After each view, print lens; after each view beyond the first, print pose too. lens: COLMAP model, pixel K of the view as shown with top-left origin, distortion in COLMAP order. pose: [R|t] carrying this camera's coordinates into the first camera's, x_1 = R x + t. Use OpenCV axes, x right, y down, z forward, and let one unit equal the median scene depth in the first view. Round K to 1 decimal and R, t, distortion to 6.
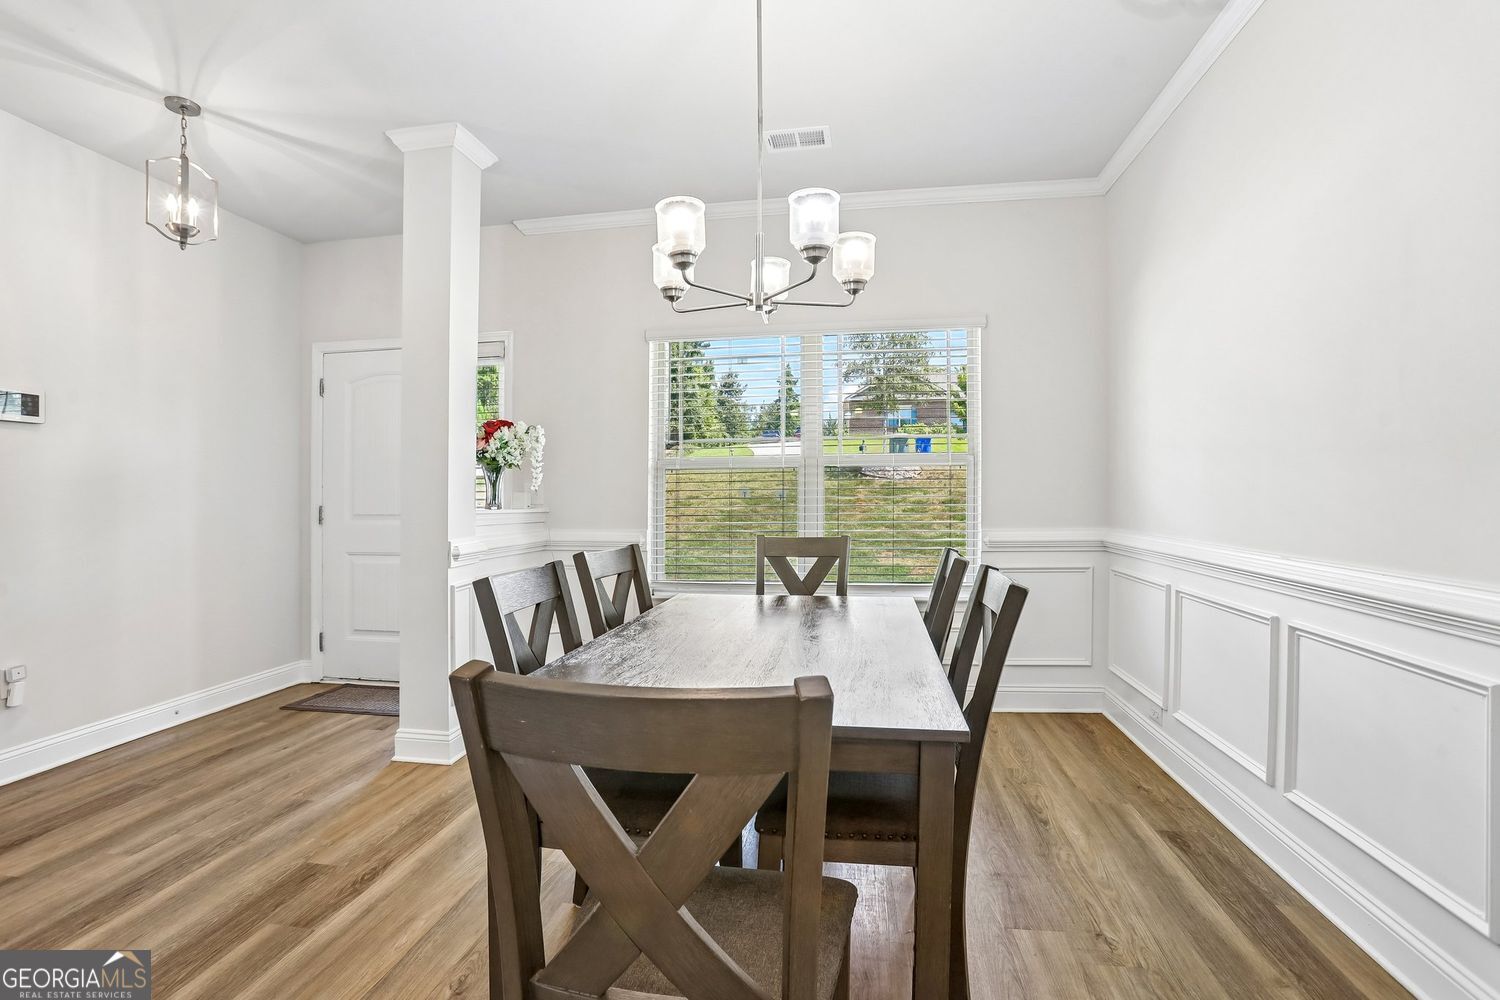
lens RADIAL K [[710.3, 0, 739.3], [0, 710.3, 508.8], [0, 0, 1]] dist [-0.003852, 0.000028]
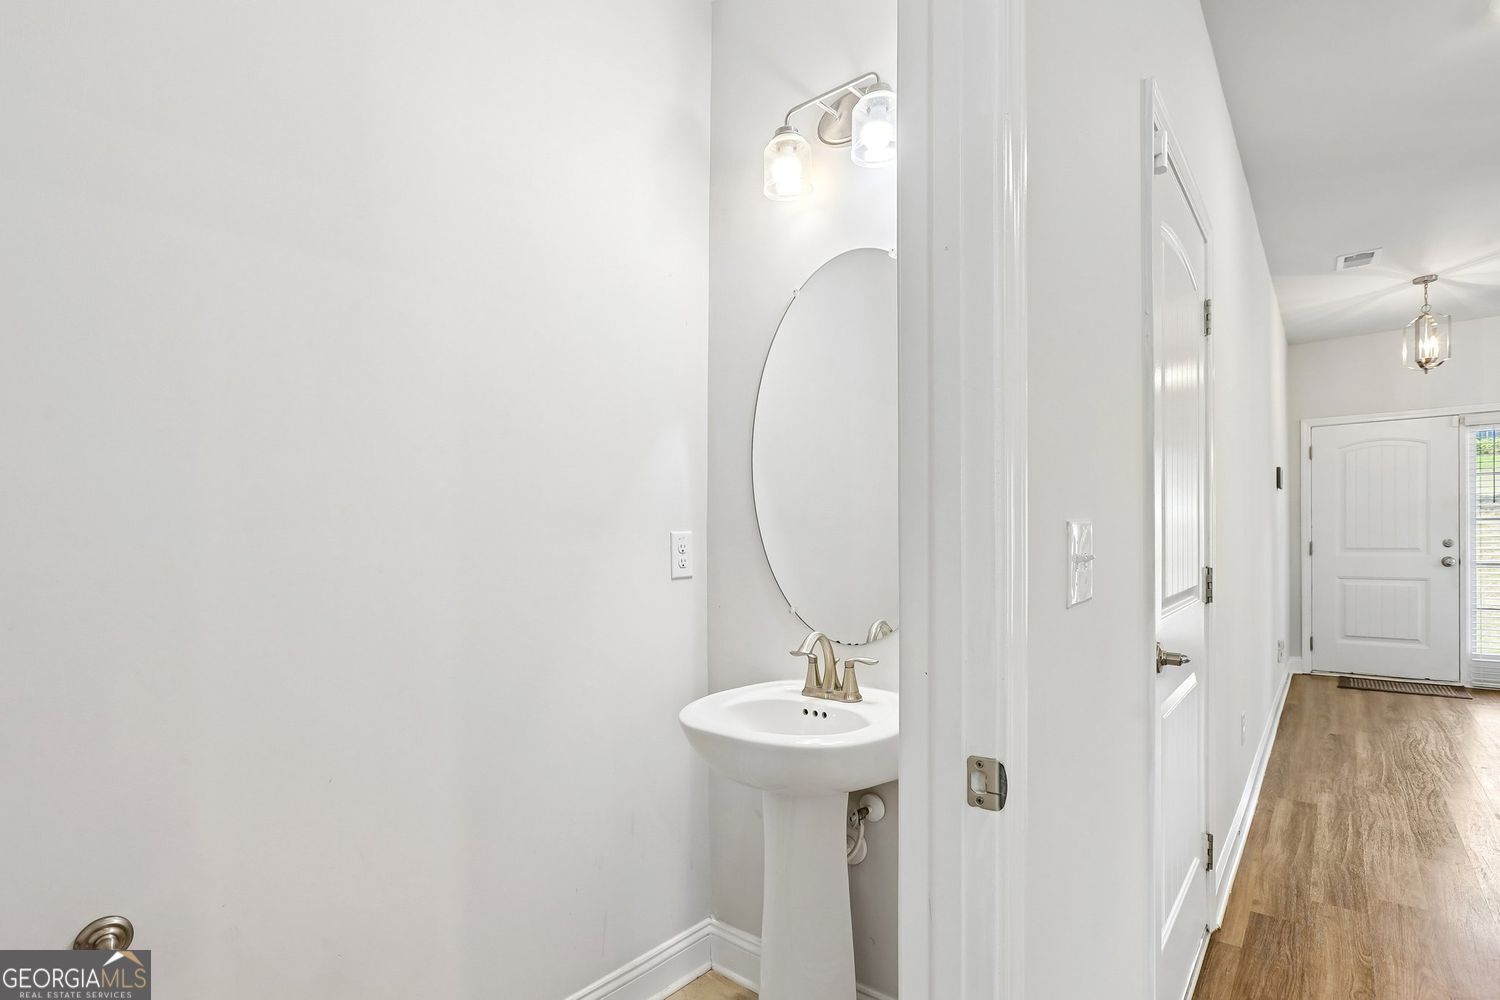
lens RADIAL K [[728.9, 0, 764.8], [0, 728.9, 537.5], [0, 0, 1]] dist [-0.063214, 0.030711]
pose [[0.879654, -0.000189, -0.475614, -1.180337], [-0.006504, 0.999902, -0.012426, 0.016306], [0.475569, 0.014025, 0.879566, -0.910563]]
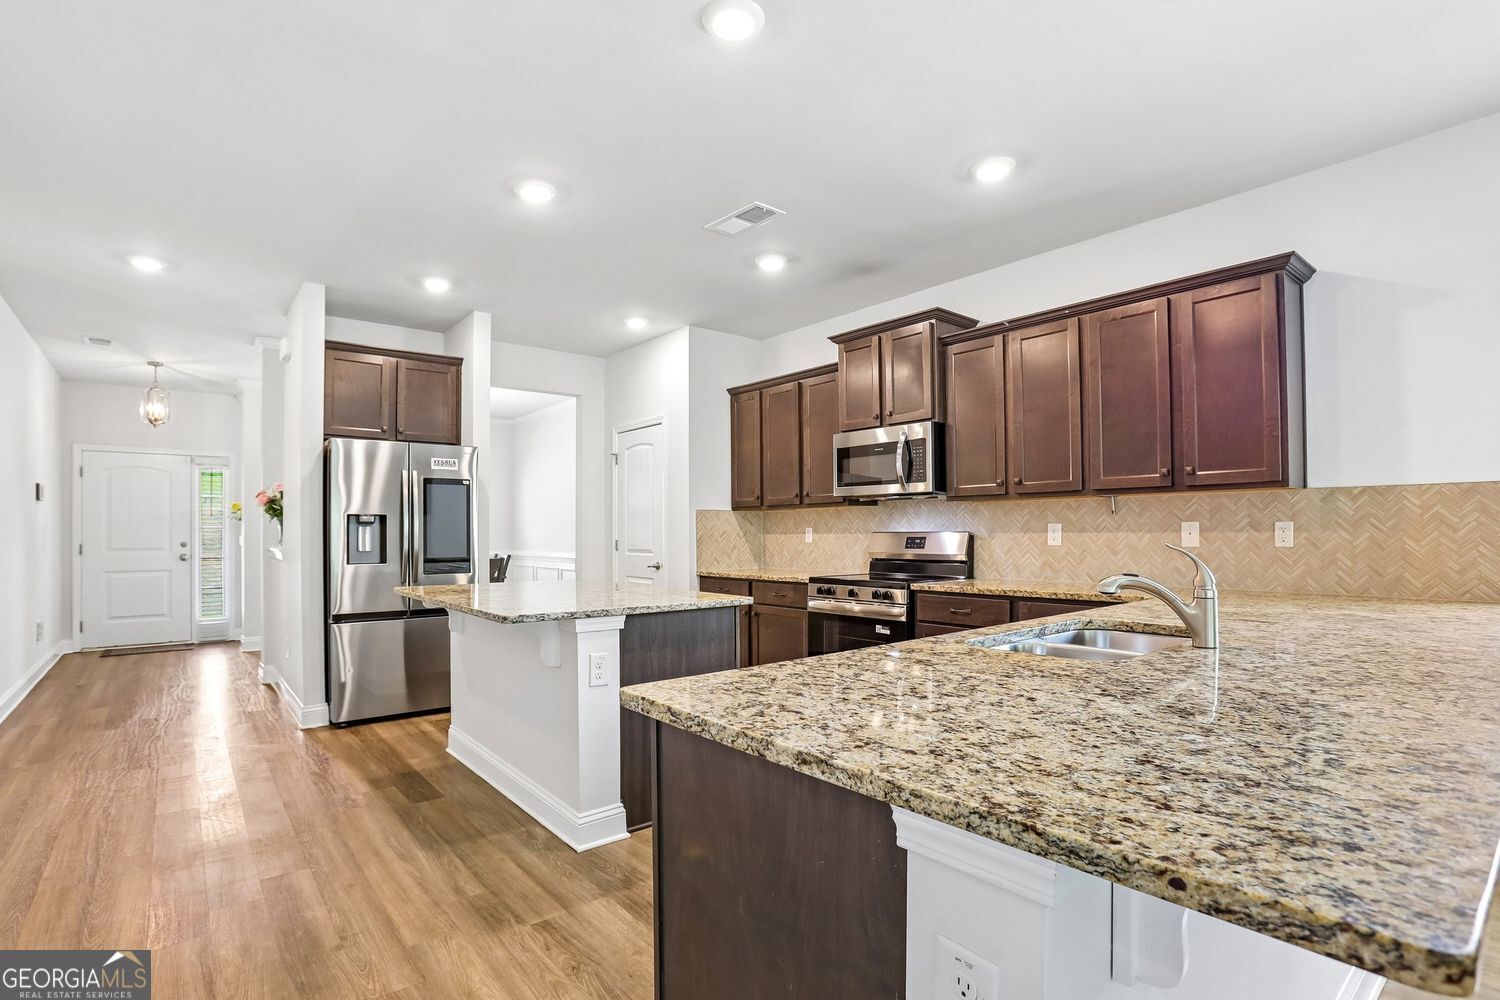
lens RADIAL K [[716.0, 0, 724.7], [0, 716.0, 532.6], [0, 0, 1]] dist [-0.003514, -0.000426]
pose [[0.669383, 0.005724, 0.742895, -1.124776], [0.013675, 0.999706, -0.020025, 0.032304], [-0.742791, 0.023564, 0.669108, -1.651585]]
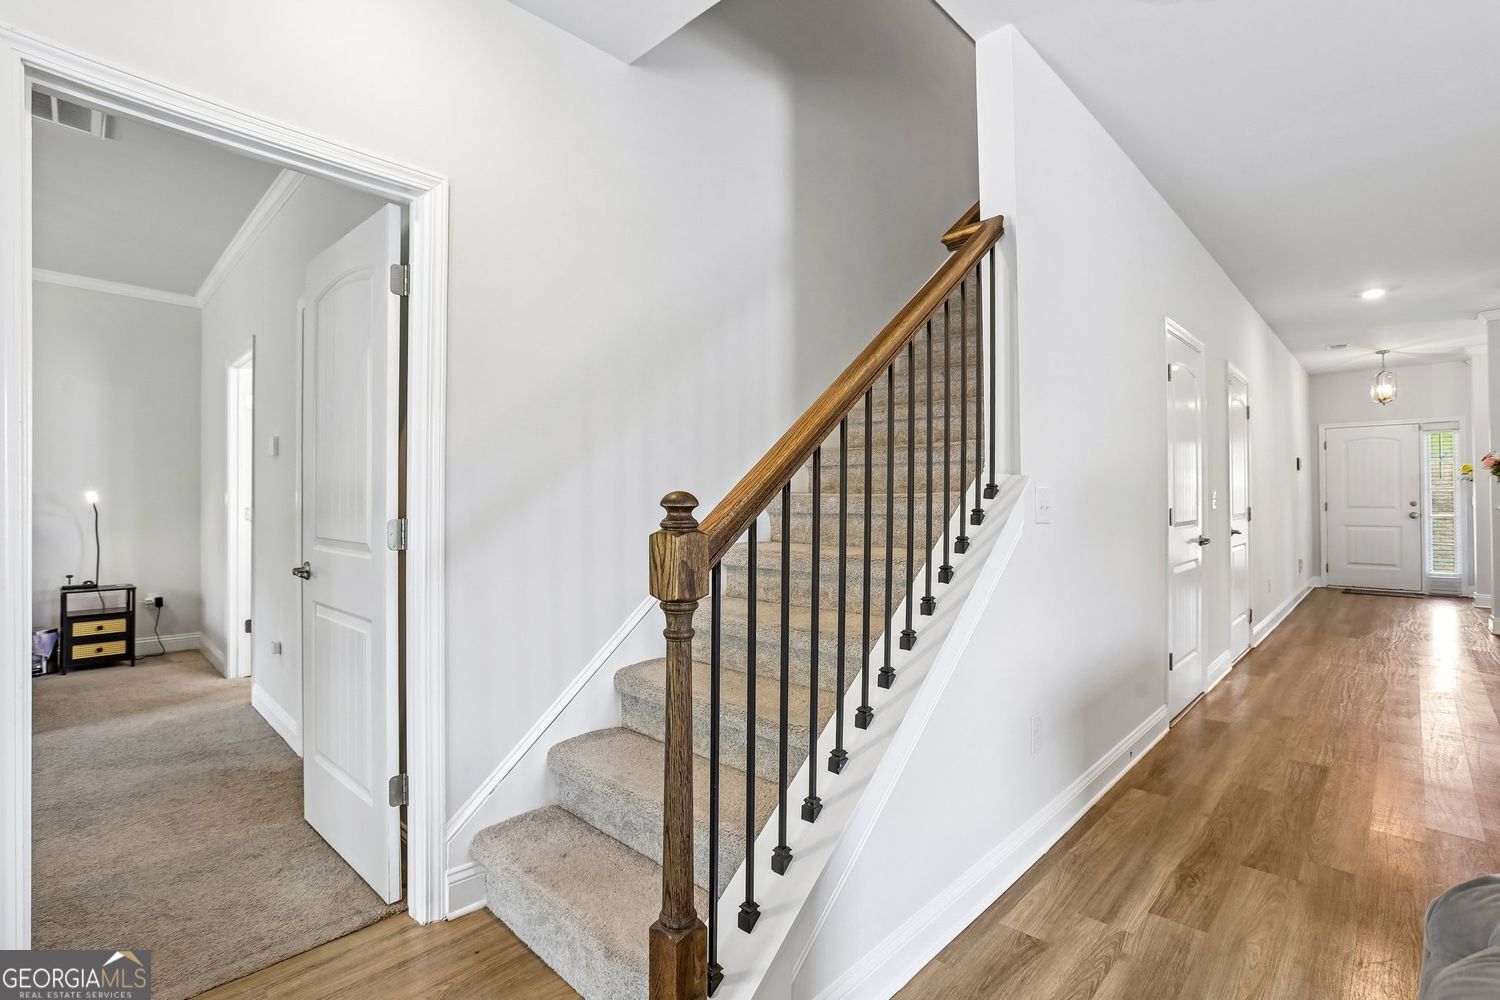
lens RADIAL K [[689.0, 0, 751.5], [0, 689.0, 481.5], [0, 0, 1]] dist [-0.063849, 0.020191]
pose [[0.823821, -0.007125, -0.566805, -1.201080], [-0.015450, 0.999267, -0.035016, 0.040645], [0.566639, 0.037604, 0.823107, -2.136899]]
